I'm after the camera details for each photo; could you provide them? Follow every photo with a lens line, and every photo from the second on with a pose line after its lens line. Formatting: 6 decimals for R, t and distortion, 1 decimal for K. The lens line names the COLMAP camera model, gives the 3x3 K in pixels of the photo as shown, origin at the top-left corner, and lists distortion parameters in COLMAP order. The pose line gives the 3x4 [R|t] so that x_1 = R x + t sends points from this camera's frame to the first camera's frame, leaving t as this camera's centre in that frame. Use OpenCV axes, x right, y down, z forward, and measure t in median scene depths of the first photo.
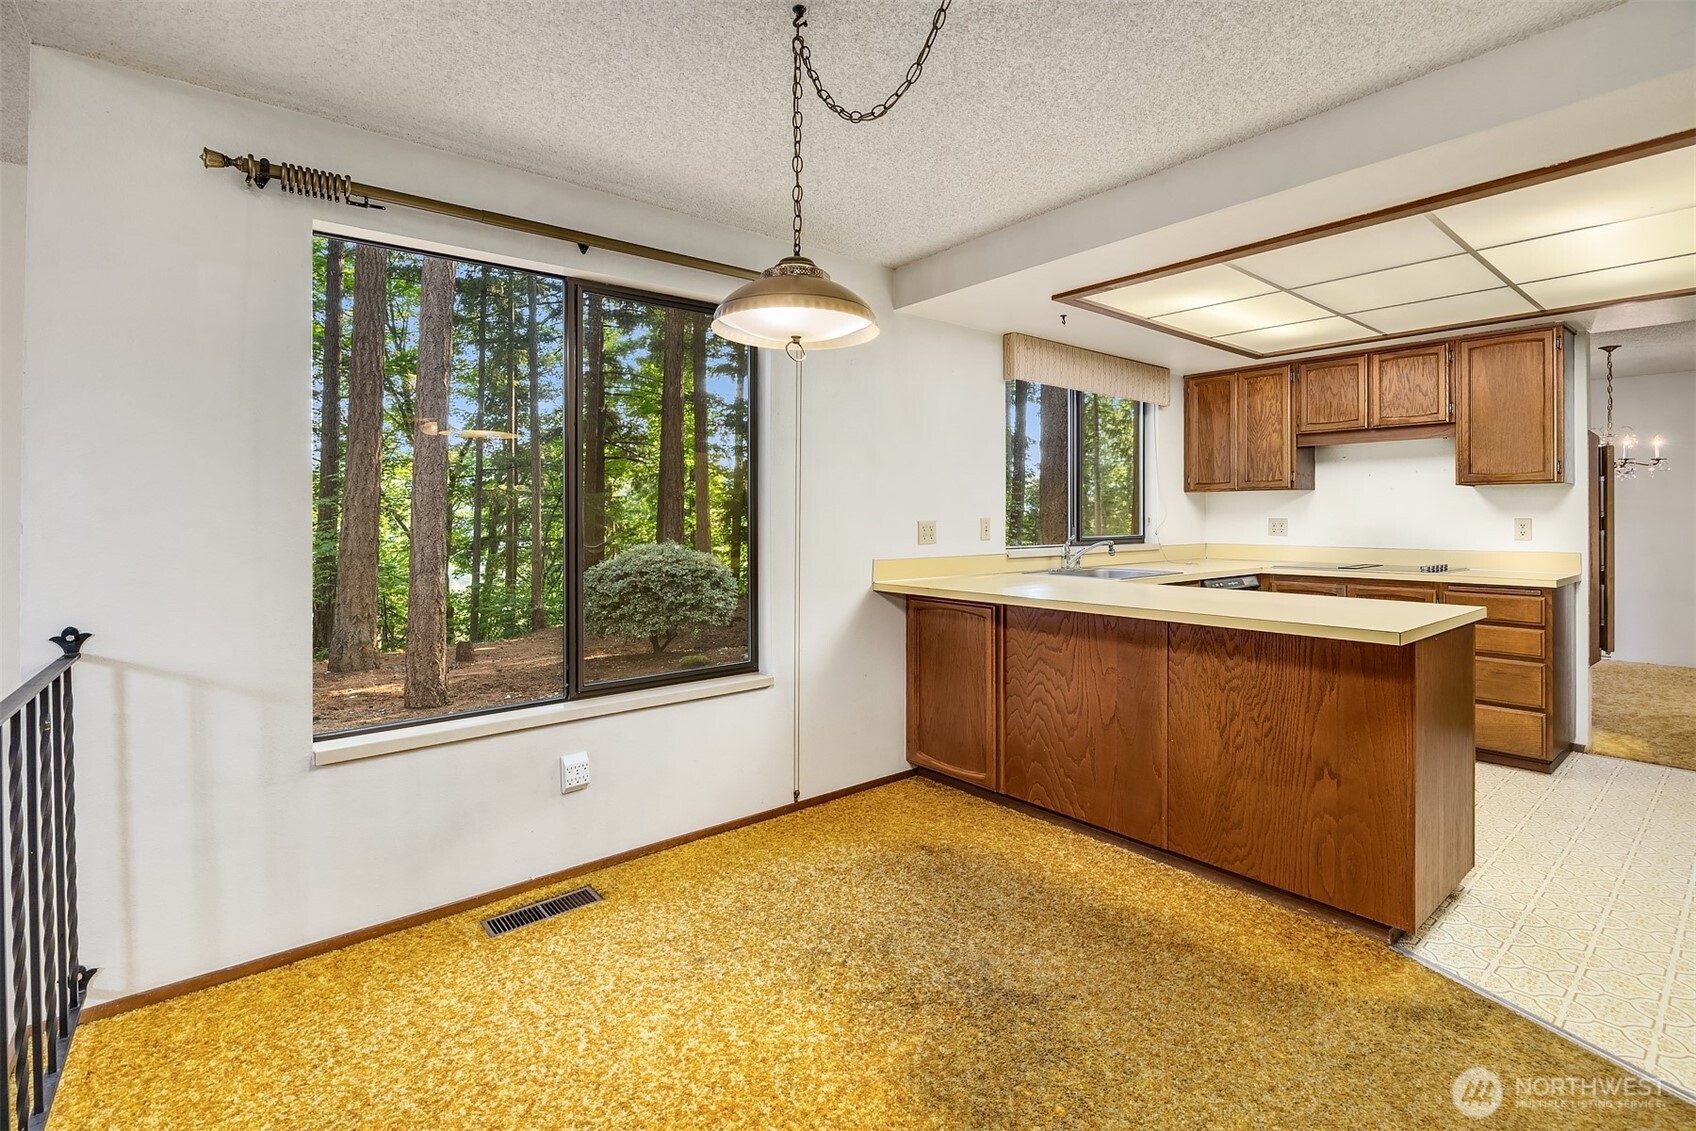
lens RADIAL K [[779.5, 0, 842.4], [0, 779.5, 517.9], [0, 0, 1]] dist [-0.005222, -0.000384]
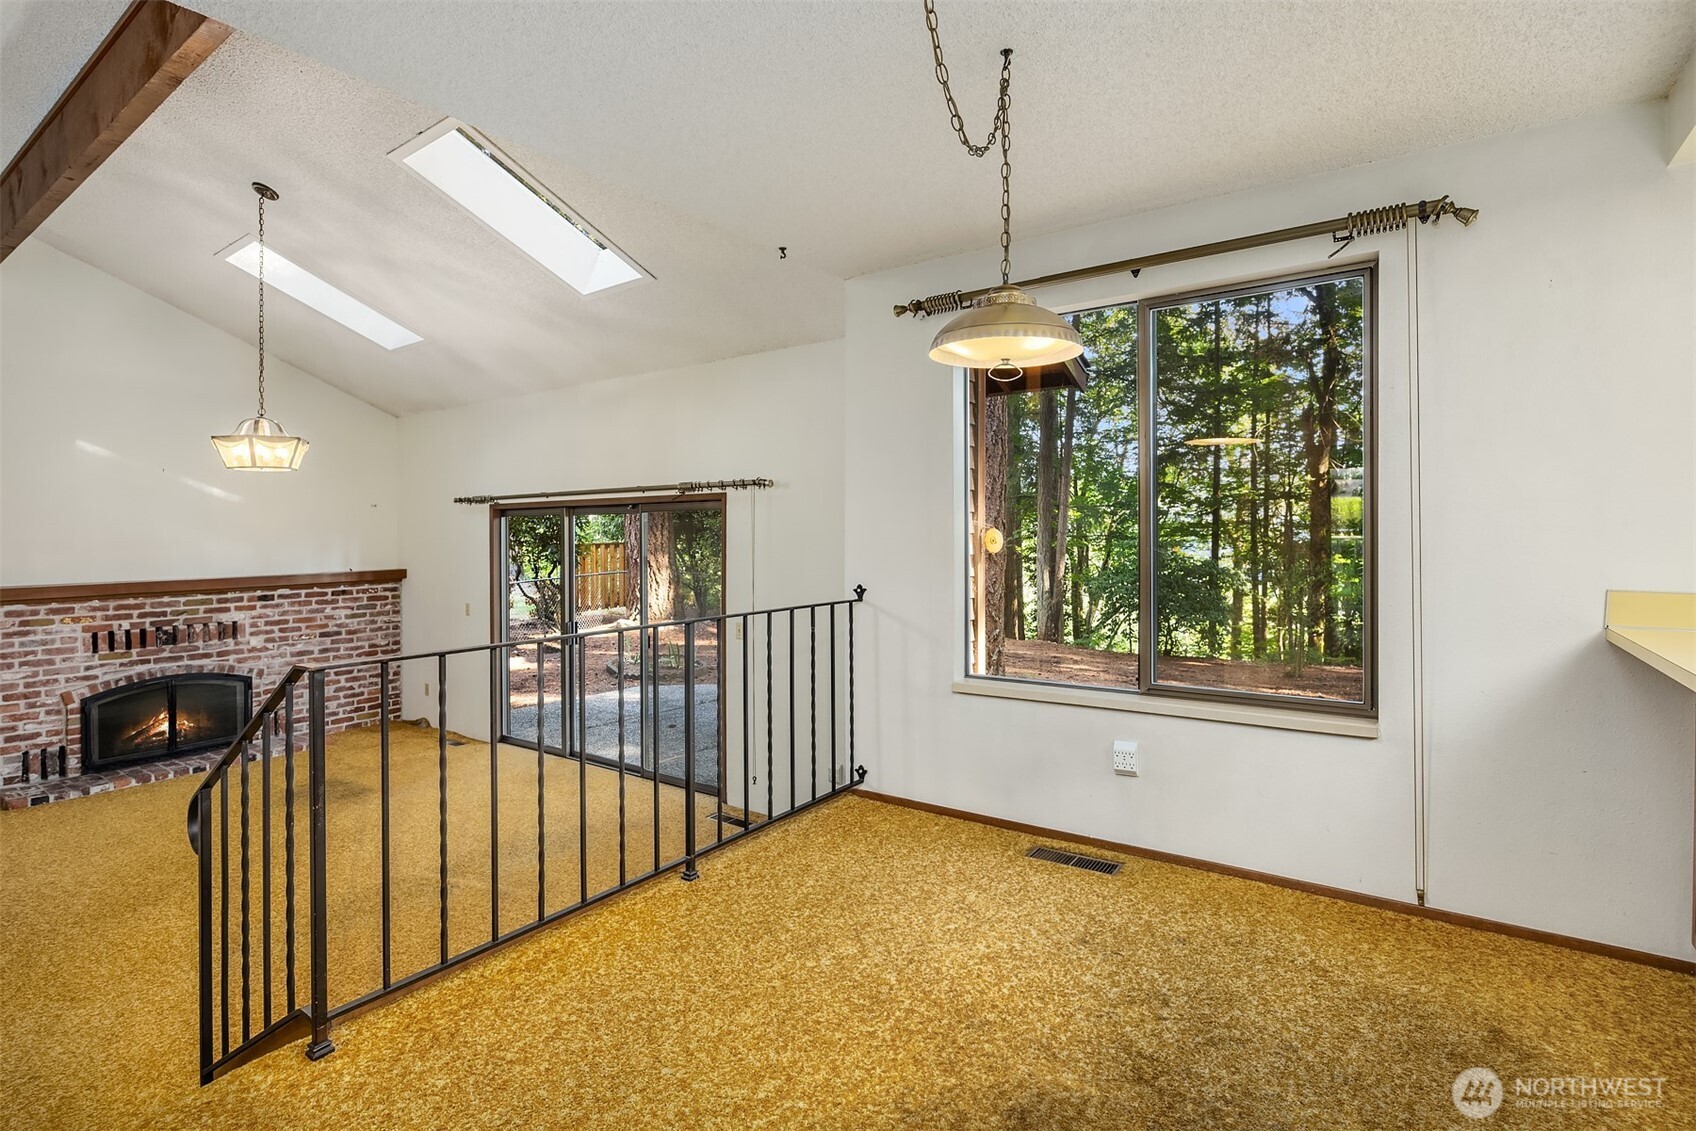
lens RADIAL K [[813.7, 0, 848.9], [0, 813.7, 535.9], [0, 0, 1]] dist [-0.005311, -0.000499]
pose [[0.266275, 0.009820, -0.963847, 0.660542], [0.005436, 0.999917, 0.011689, -0.000291], [0.963882, -0.008352, 0.266199, 0.331123]]
